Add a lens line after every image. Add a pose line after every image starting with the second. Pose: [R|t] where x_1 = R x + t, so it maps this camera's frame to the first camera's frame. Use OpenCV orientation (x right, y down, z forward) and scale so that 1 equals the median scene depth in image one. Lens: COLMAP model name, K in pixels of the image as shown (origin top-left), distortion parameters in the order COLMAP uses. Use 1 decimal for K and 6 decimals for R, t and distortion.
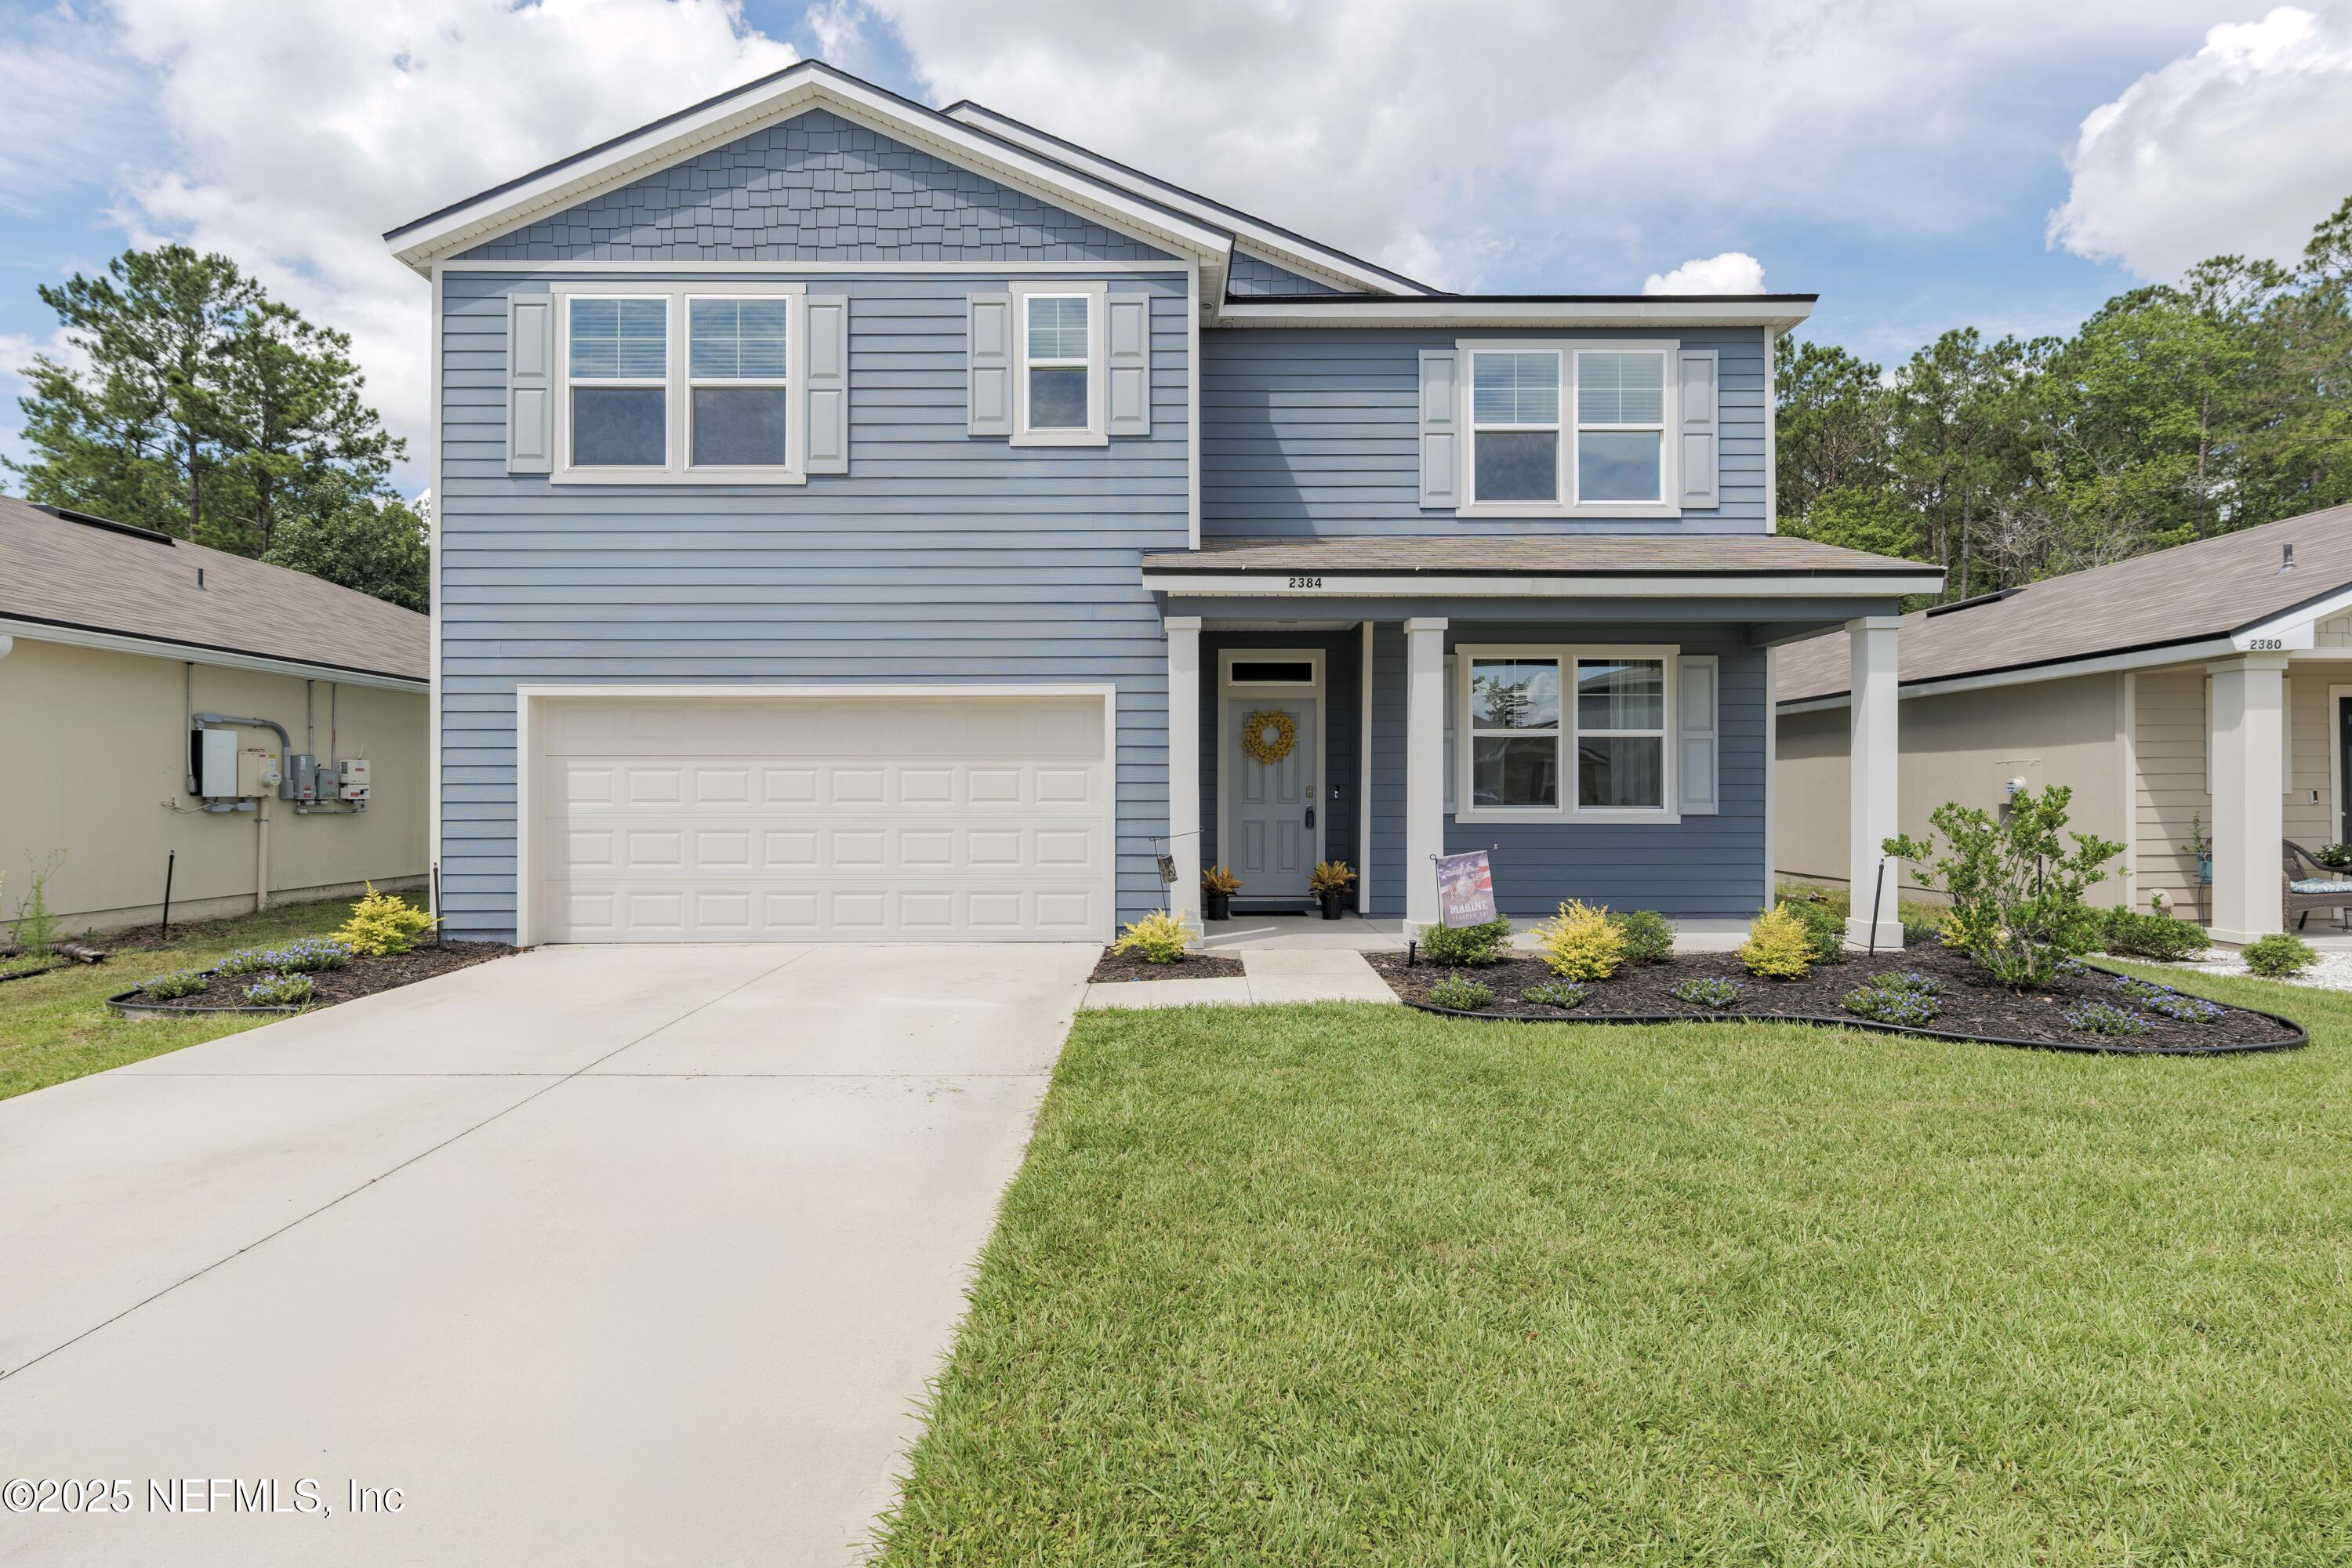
lens RADIAL K [[1149.5, 0, 1171.3], [0, 1149.5, 784.7], [0, 0, 1]] dist [0.005666, 0.000295]
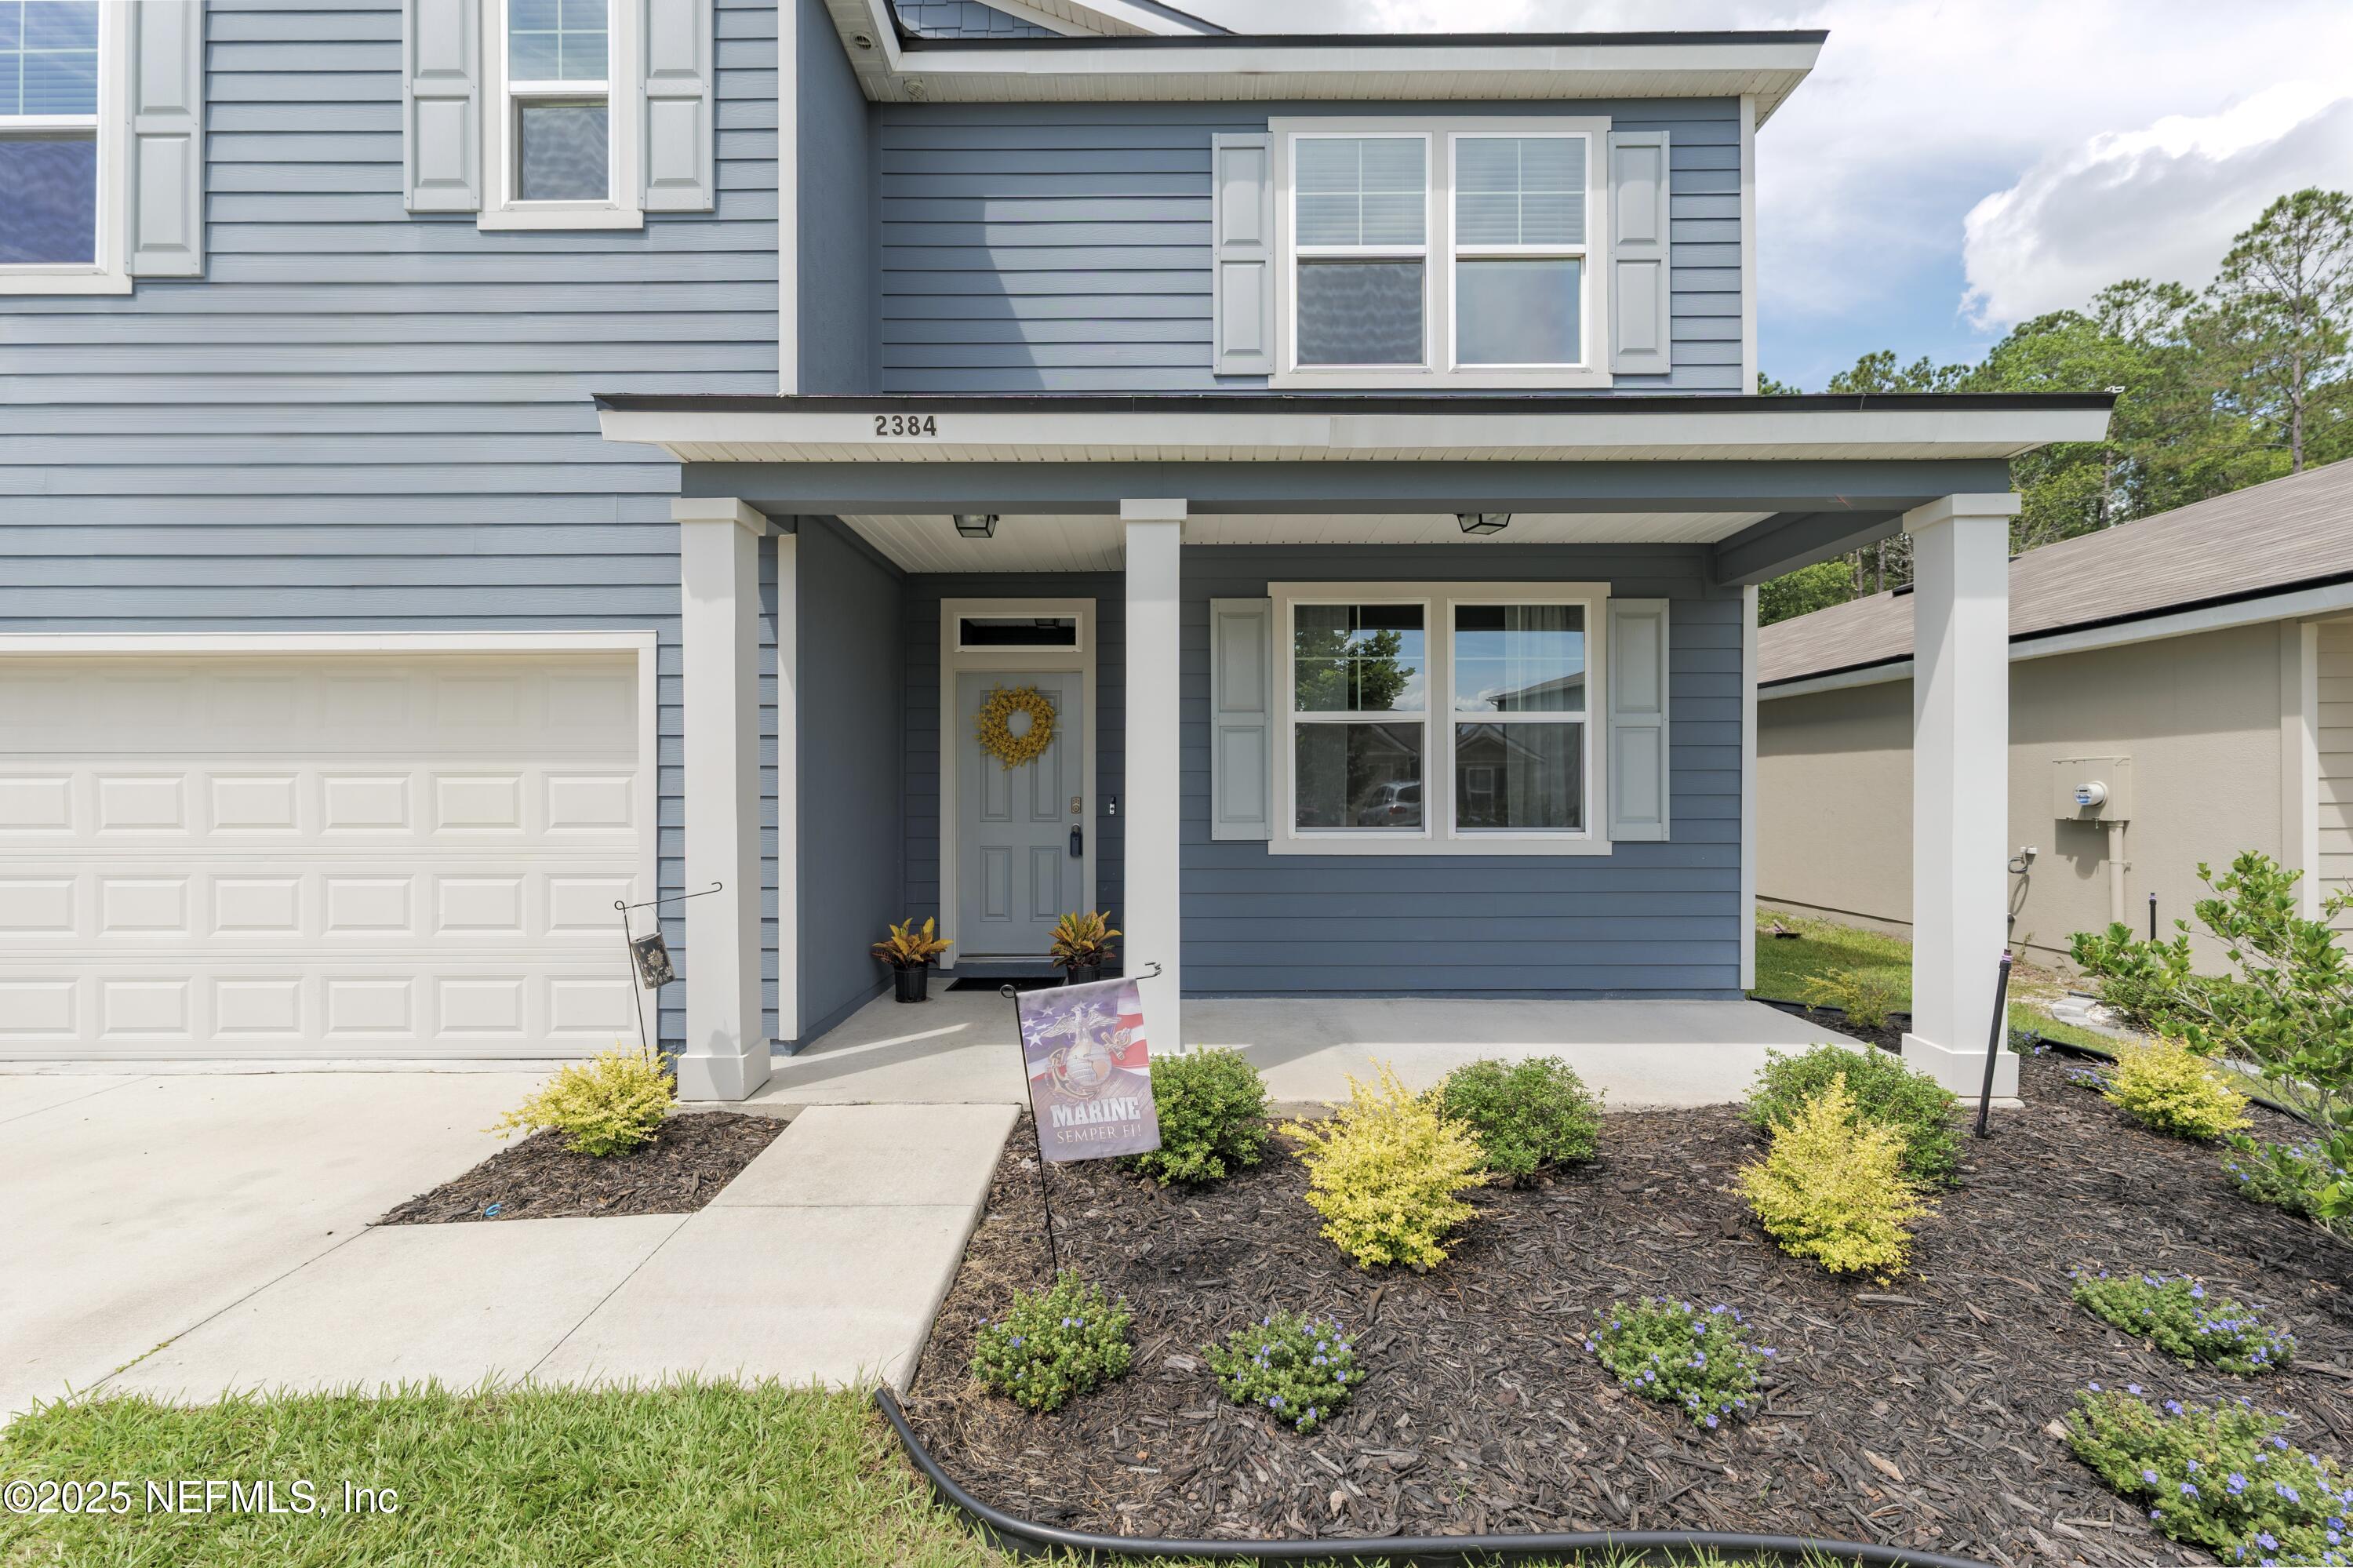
lens RADIAL K [[964.8, 0, 1174.3], [0, 964.8, 784.9], [0, 0, 1]] dist [0.006624, -0.000167]
pose [[0.999957, -0.001568, -0.009133, 0.197780], [0.001599, 0.999993, 0.003414, -0.008313], [0.009128, -0.003429, 0.999952, 0.445931]]
